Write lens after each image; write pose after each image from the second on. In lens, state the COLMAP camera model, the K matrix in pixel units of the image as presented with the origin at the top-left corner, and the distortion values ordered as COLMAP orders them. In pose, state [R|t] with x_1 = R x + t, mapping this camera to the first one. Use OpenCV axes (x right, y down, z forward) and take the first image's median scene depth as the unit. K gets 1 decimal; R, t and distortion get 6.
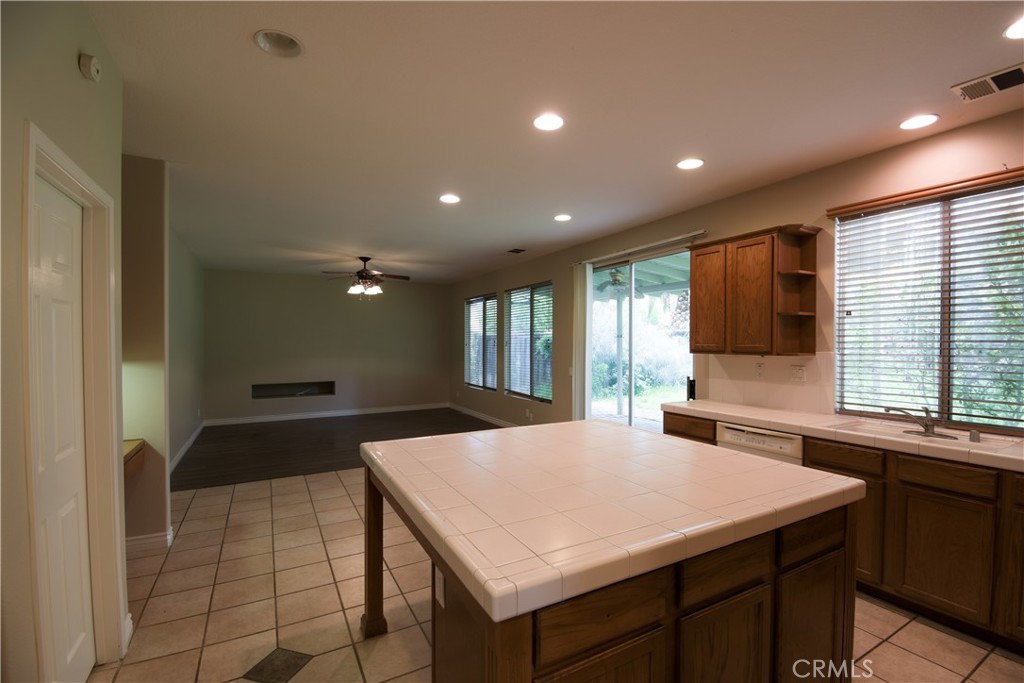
lens RADIAL K [[448.9, 0, 521.7], [0, 448.9, 344.0], [0, 0, 1]] dist [0.023384, -0.026212]
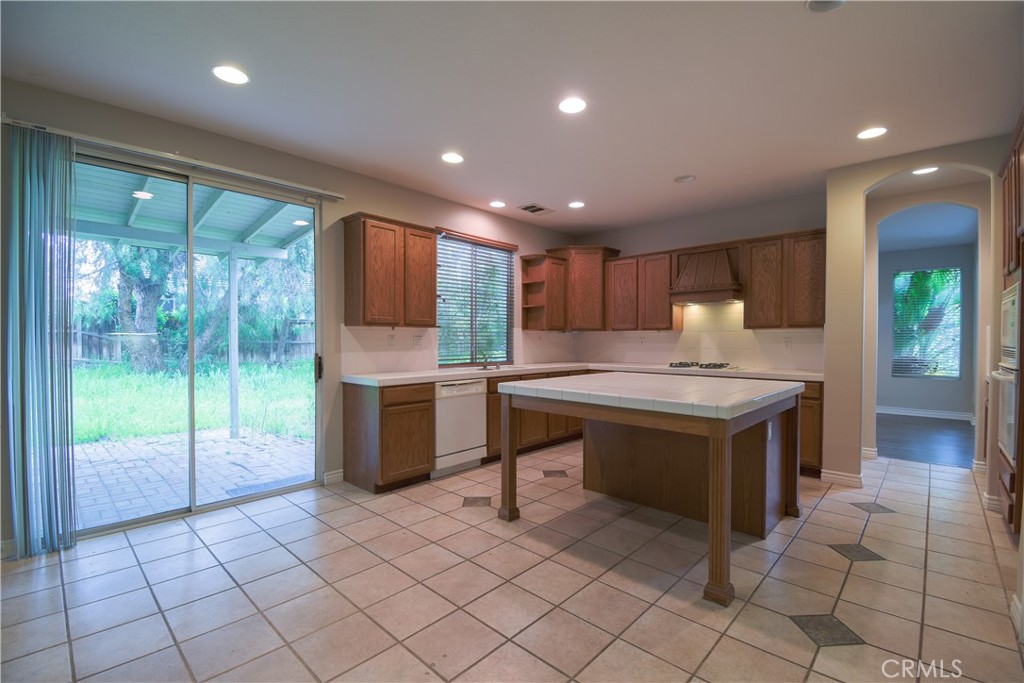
lens RADIAL K [[448.9, 0, 521.7], [0, 448.9, 344.0], [0, 0, 1]] dist [0.023384, -0.026212]
pose [[-0.303270, -0.012250, 0.952826, -0.675393], [0.001022, 0.999913, 0.013181, 0.050573], [-0.952904, 0.004971, -0.303231, 1.029877]]
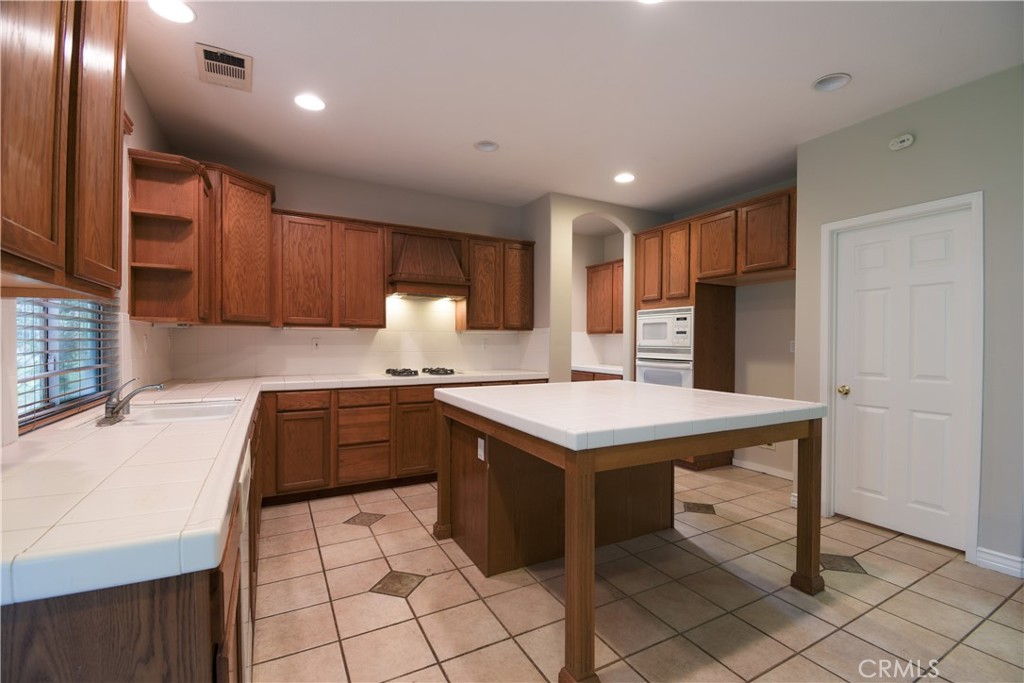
lens RADIAL K [[448.9, 0, 521.7], [0, 448.9, 344.0], [0, 0, 1]] dist [0.023384, -0.026212]
pose [[-0.999915, -0.008186, 0.010177, 0.188241], [-0.008080, 0.999912, 0.010481, 0.049951], [-0.010262, 0.010398, -0.999893, 1.229564]]
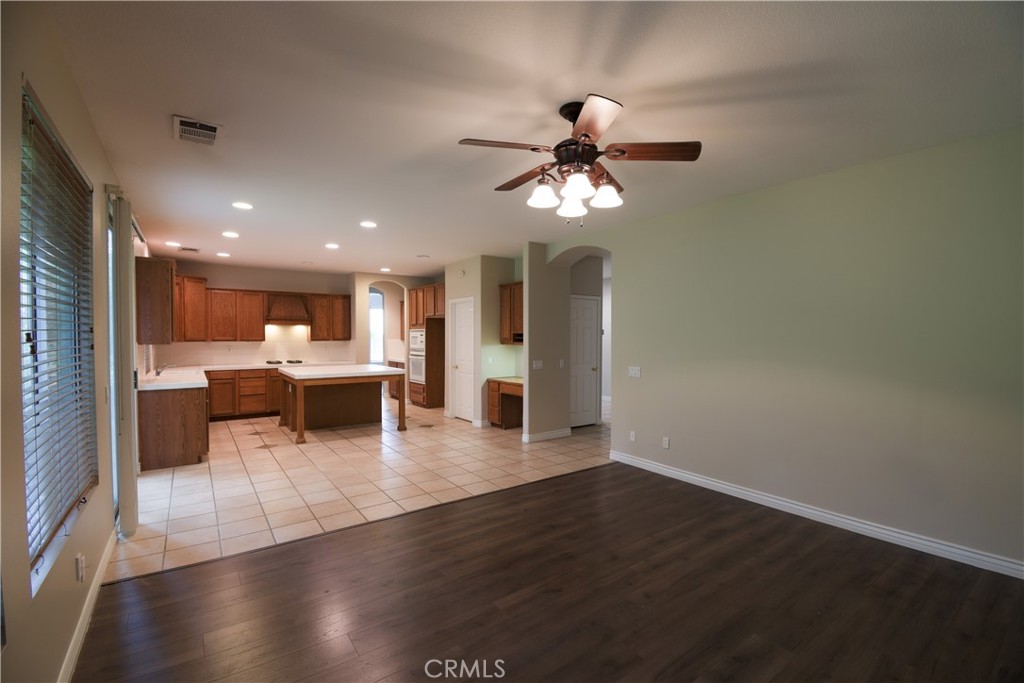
lens RADIAL K [[448.9, 0, 521.7], [0, 448.9, 344.0], [0, 0, 1]] dist [0.023384, -0.026212]
pose [[-0.992962, -0.001760, -0.118417, -0.473662], [-0.004389, 0.999750, 0.021940, -0.014999], [0.118349, 0.022305, -0.992722, 2.526419]]
